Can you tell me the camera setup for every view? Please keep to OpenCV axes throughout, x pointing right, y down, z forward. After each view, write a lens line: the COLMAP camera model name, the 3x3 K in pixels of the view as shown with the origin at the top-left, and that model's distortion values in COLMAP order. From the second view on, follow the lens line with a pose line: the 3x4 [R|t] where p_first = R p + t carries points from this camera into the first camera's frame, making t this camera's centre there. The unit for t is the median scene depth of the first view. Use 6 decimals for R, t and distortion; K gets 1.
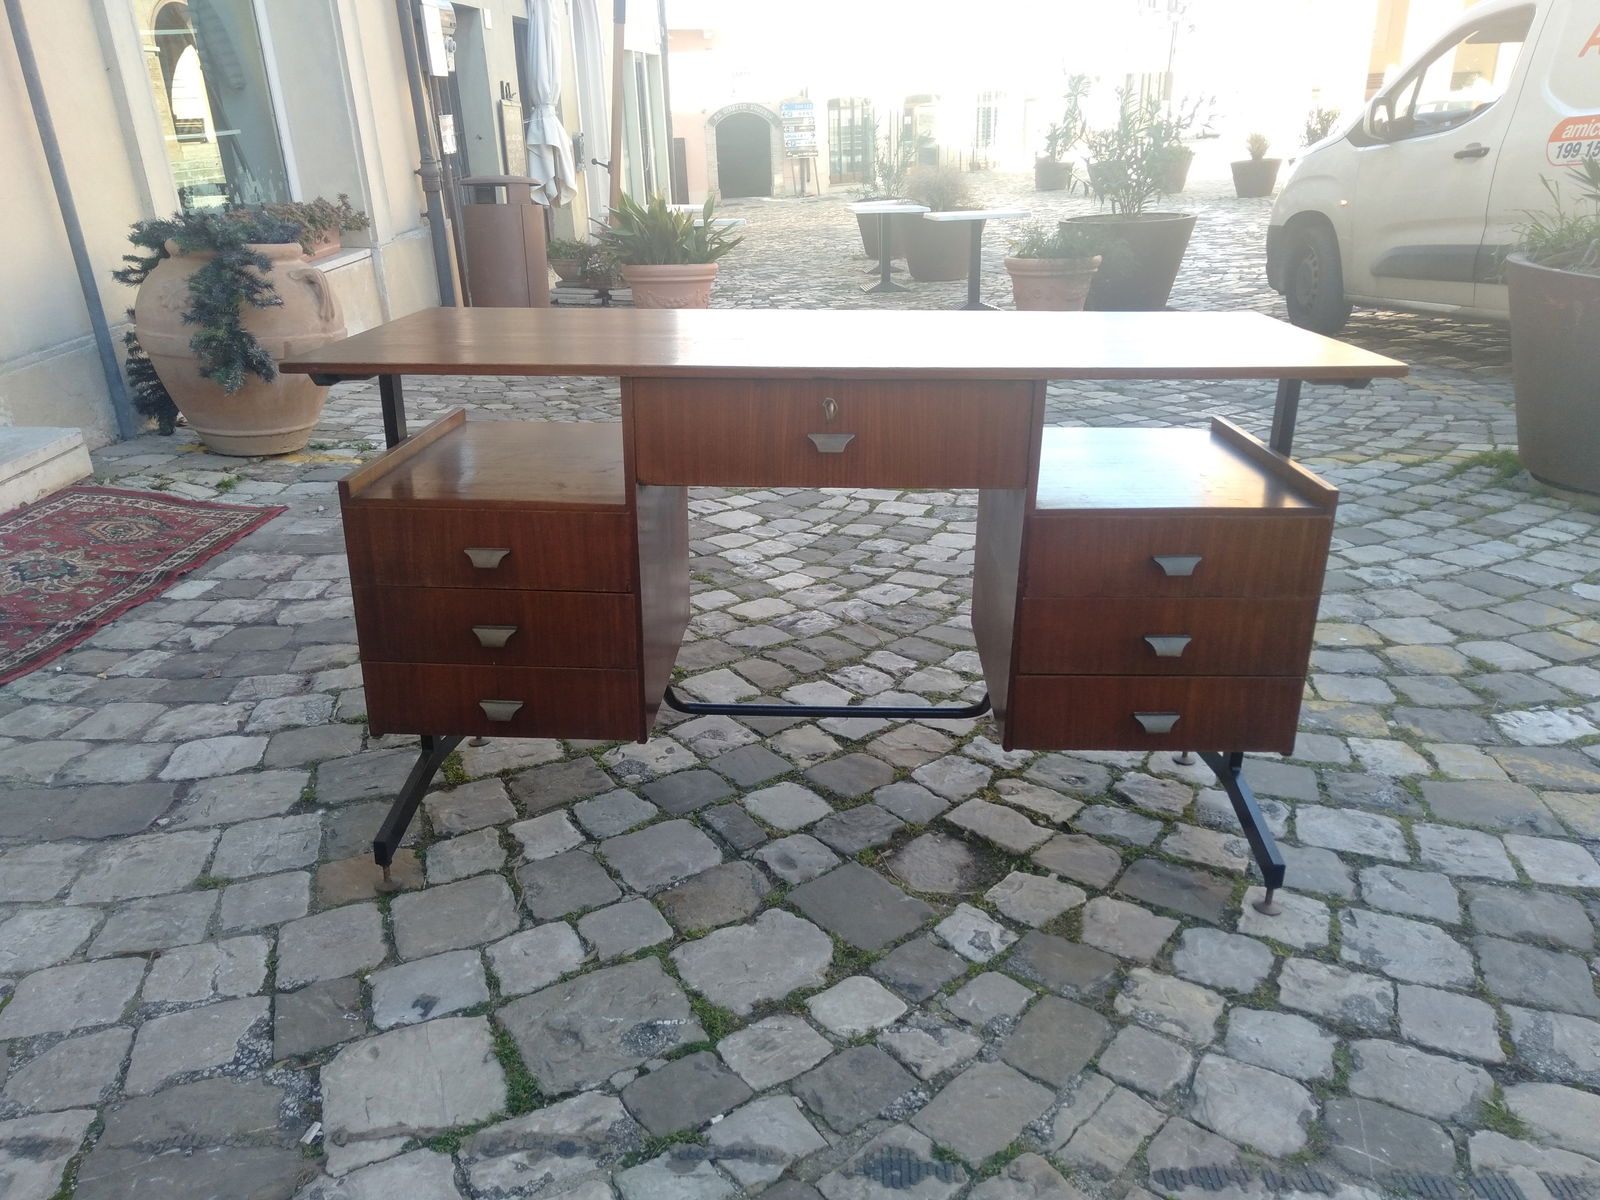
lens RADIAL K [[1189.7, 0, 796.6], [0, 1189.7, 604.7], [0, 0, 1]] dist [0.025272, -0.009285]
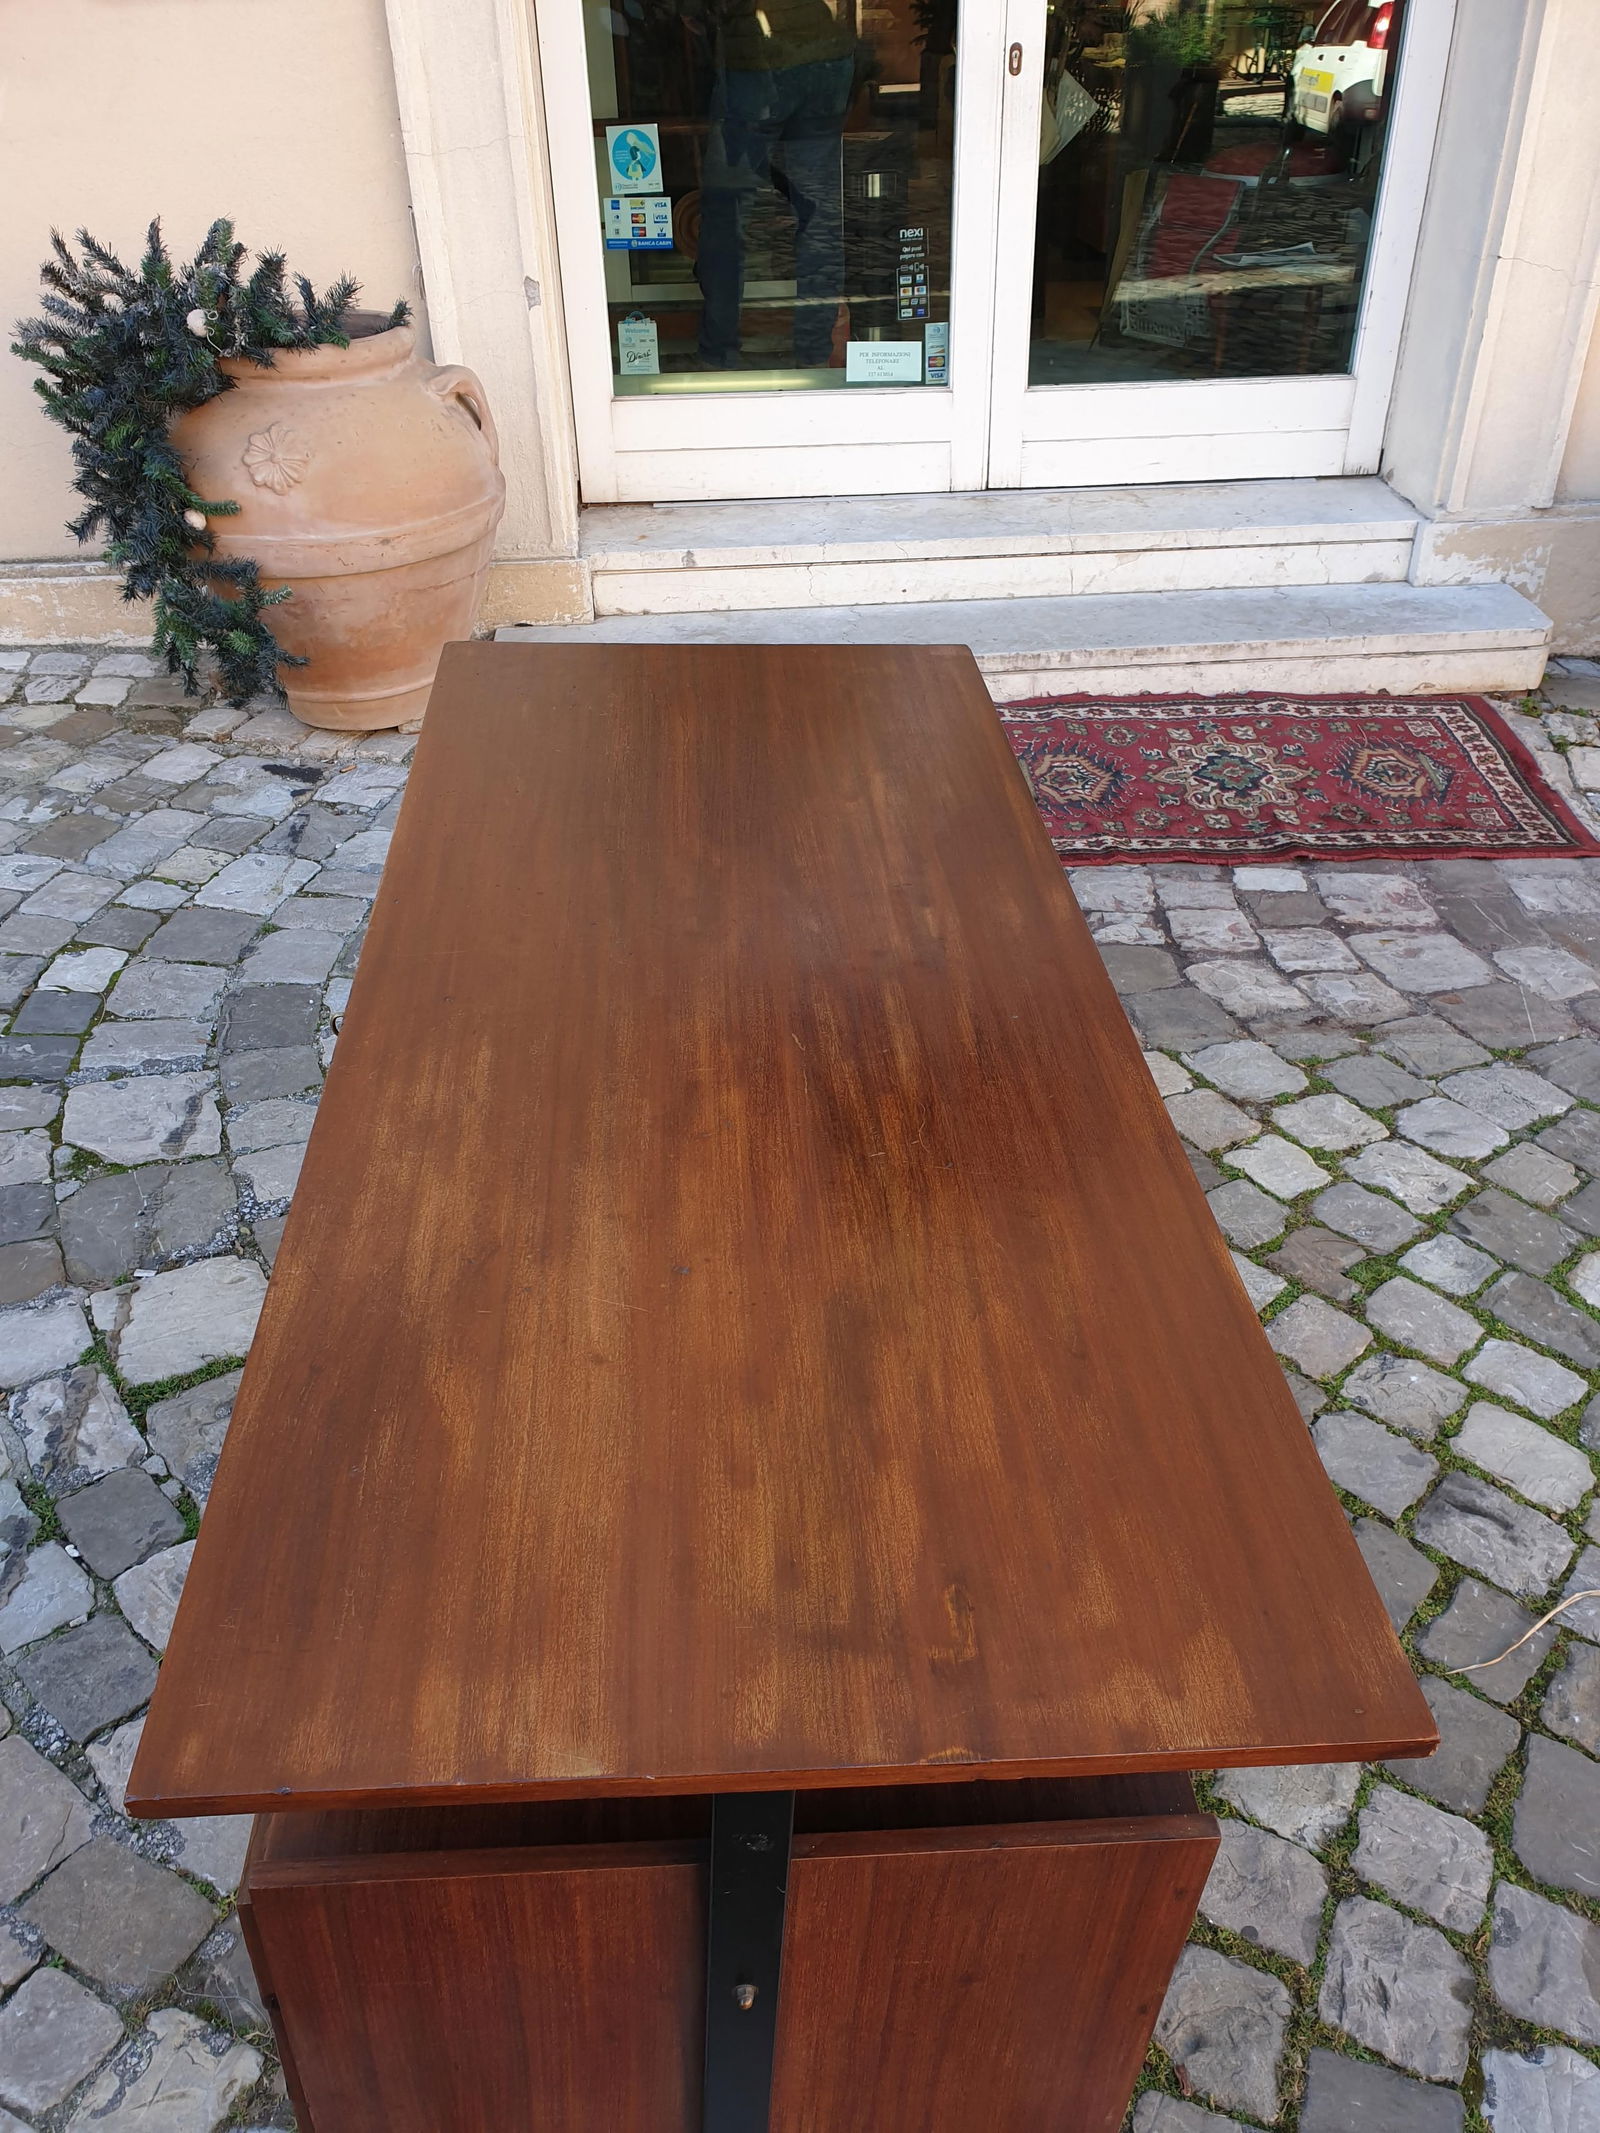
lens RADIAL K [[1667.9, 0, 816.5], [0, 1667.9, 1126.5], [0, 0, 1]] dist [0.003754, 0.018848]
pose [[0.122568, 0.589198, -0.798638, 0.600376], [-0.383756, 0.770250, 0.509359, -0.503557], [0.915264, 0.244051, 0.320516, 0.725489]]
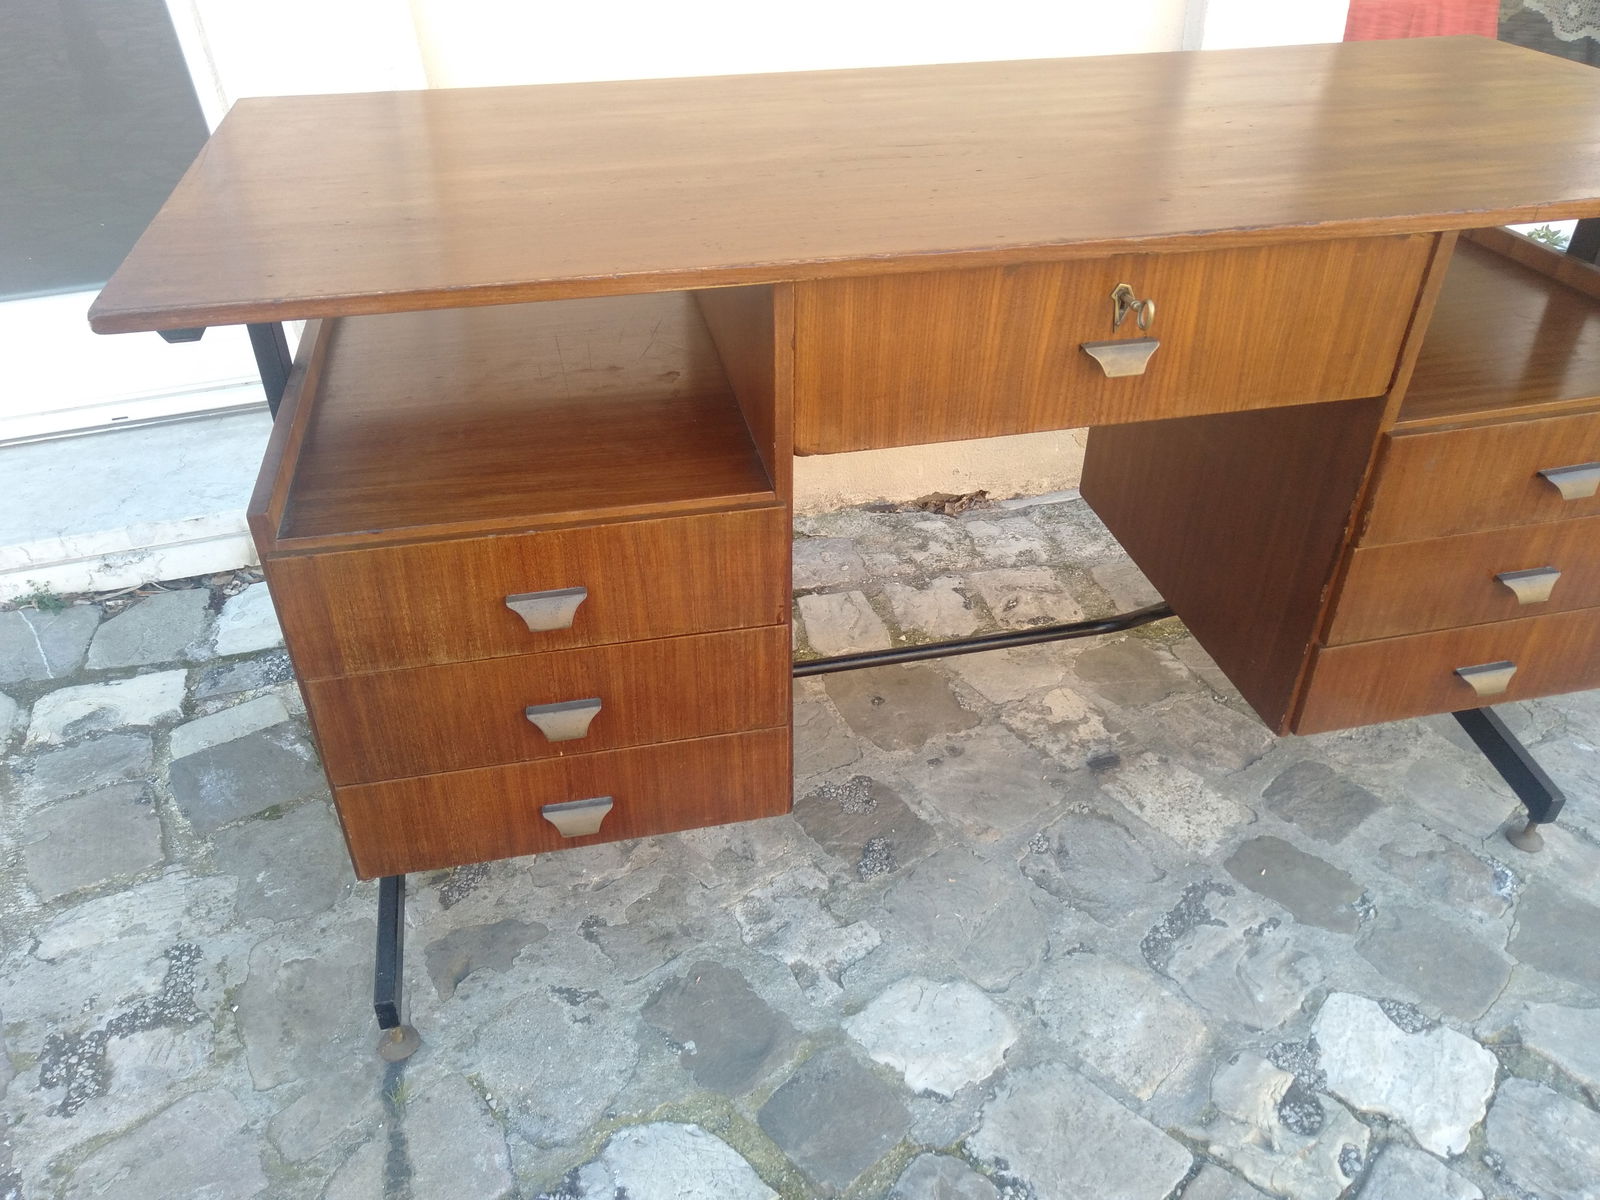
lens RADIAL K [[1189.7, 0, 796.6], [0, 1189.7, 604.7], [0, 0, 1]] dist [0.025272, -0.009285]
pose [[0.967690, -0.145764, 0.205742, -0.209840], [0.088464, 0.960369, 0.264319, -0.147227], [-0.236116, -0.237578, 0.942234, 0.344055]]
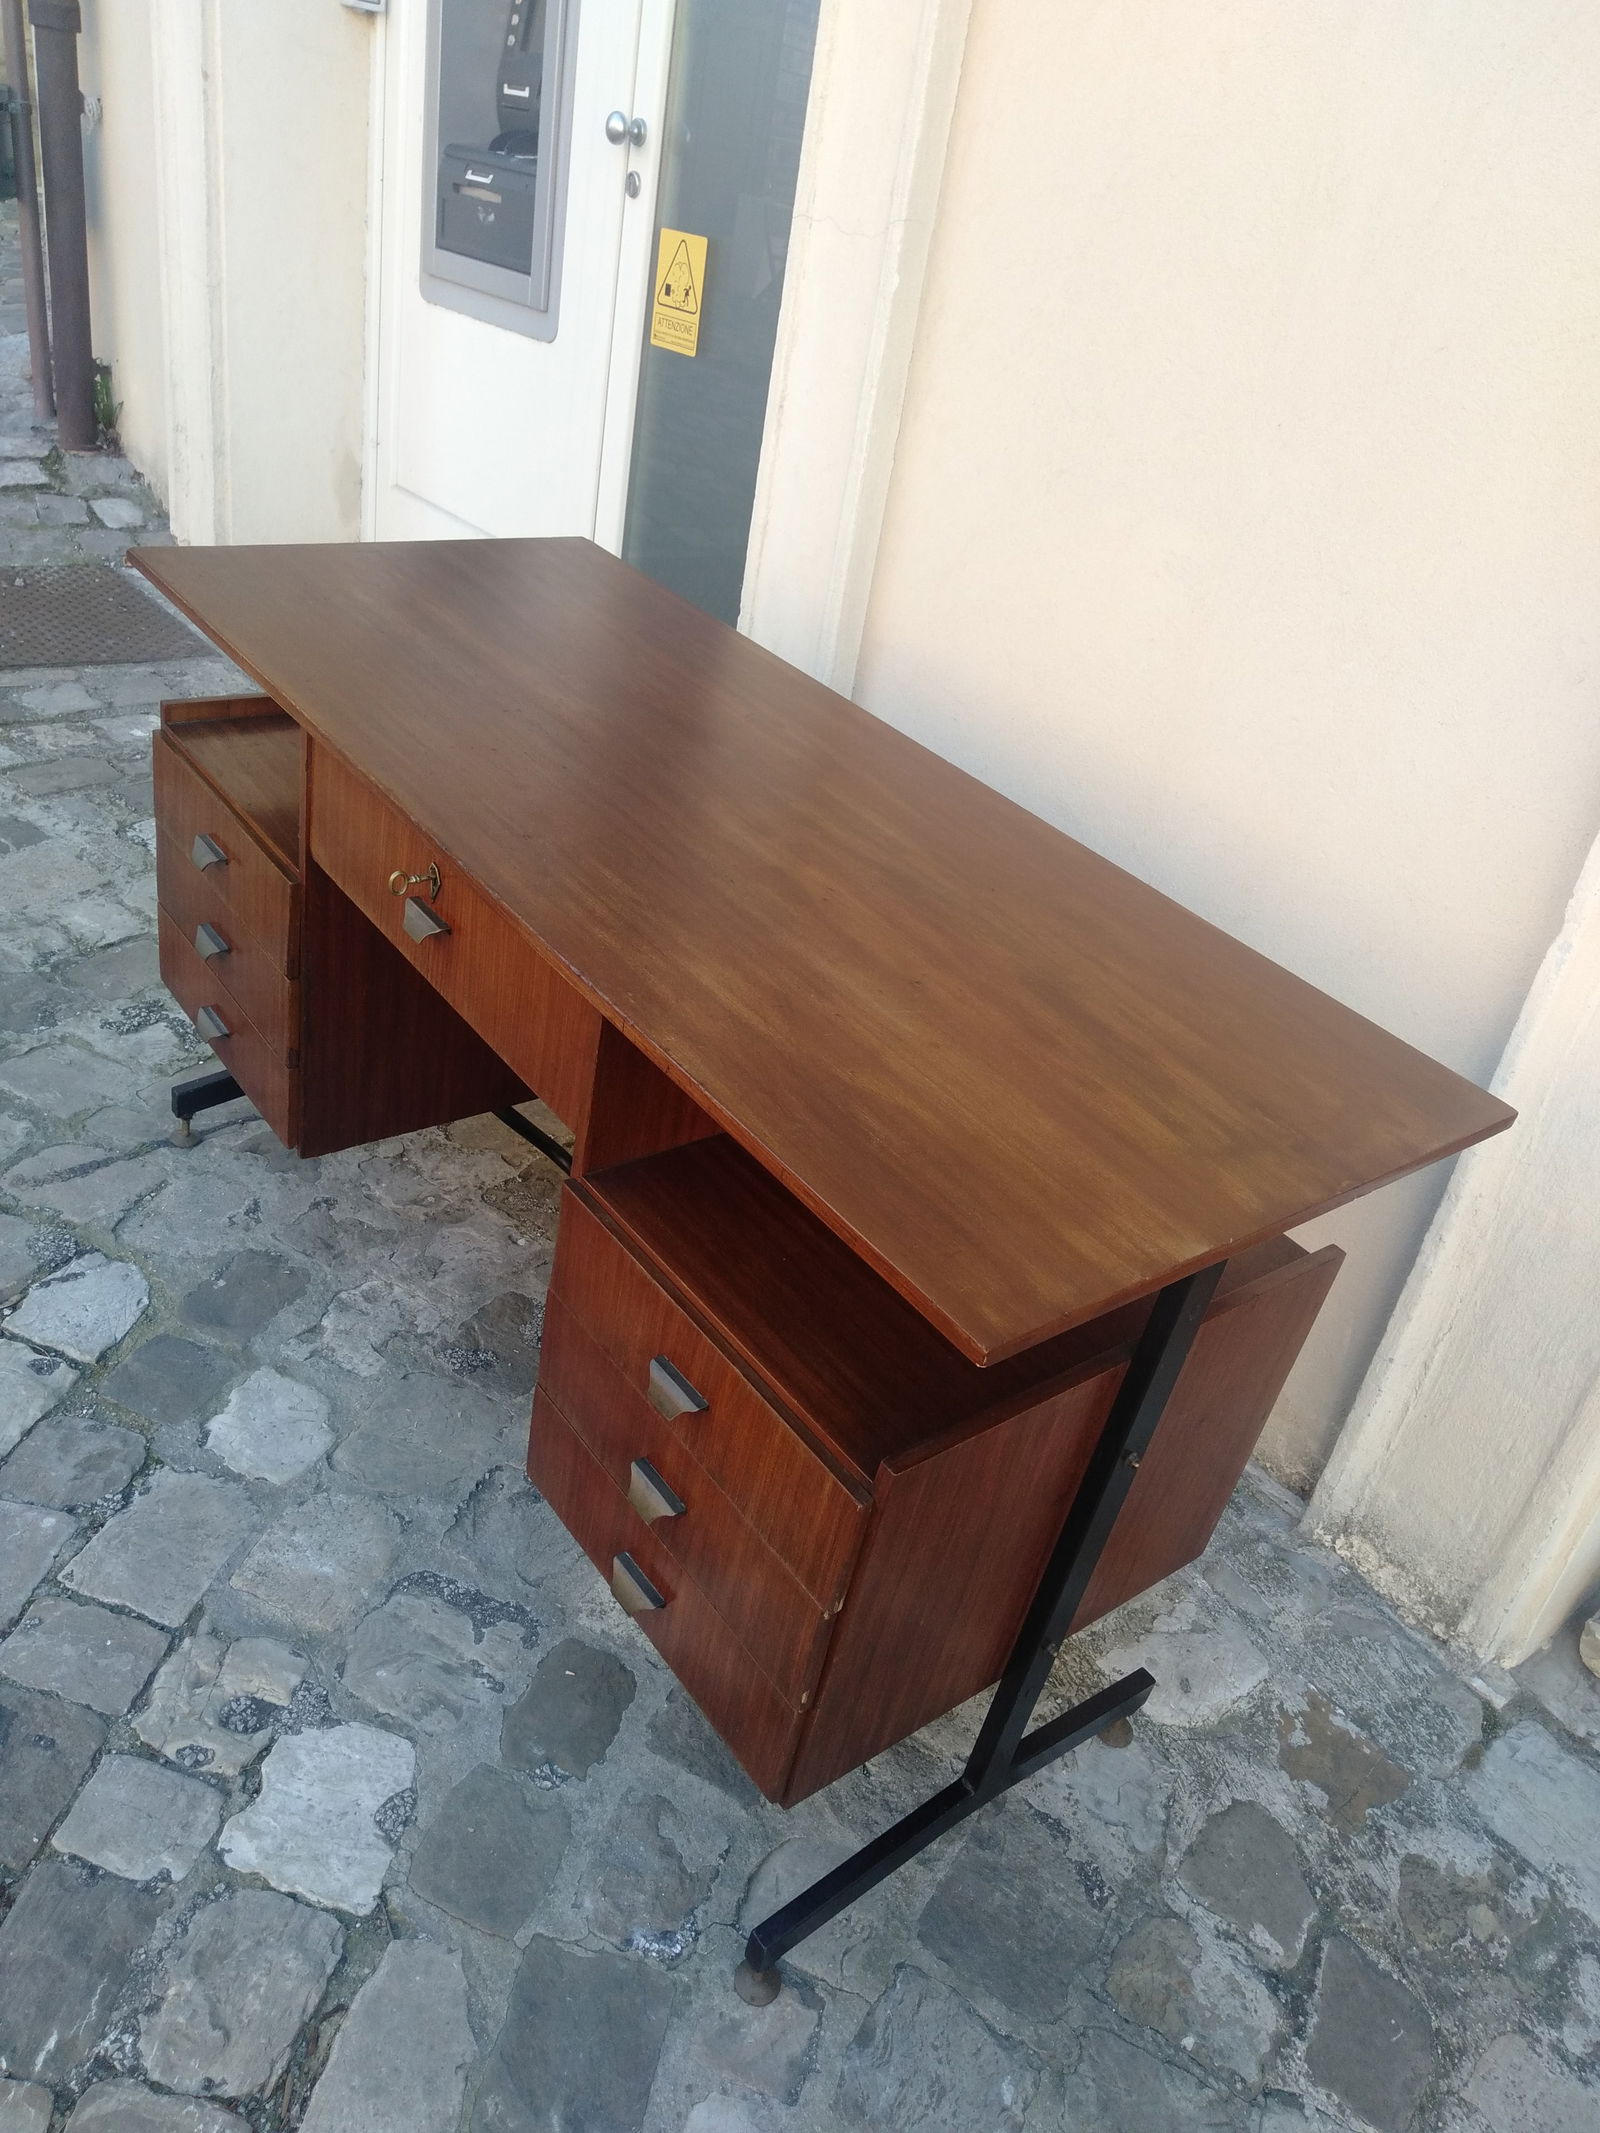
lens RADIAL K [[1598.9, 0, 799.1], [0, 1598.9, 1065.7], [0, 0, 1]] dist [0.016254, -0.003549]
pose [[0.633402, 0.513548, -0.578852, 0.566934], [-0.429382, 0.855567, 0.289199, -0.327014], [0.643765, 0.065369, 0.762426, 0.349491]]
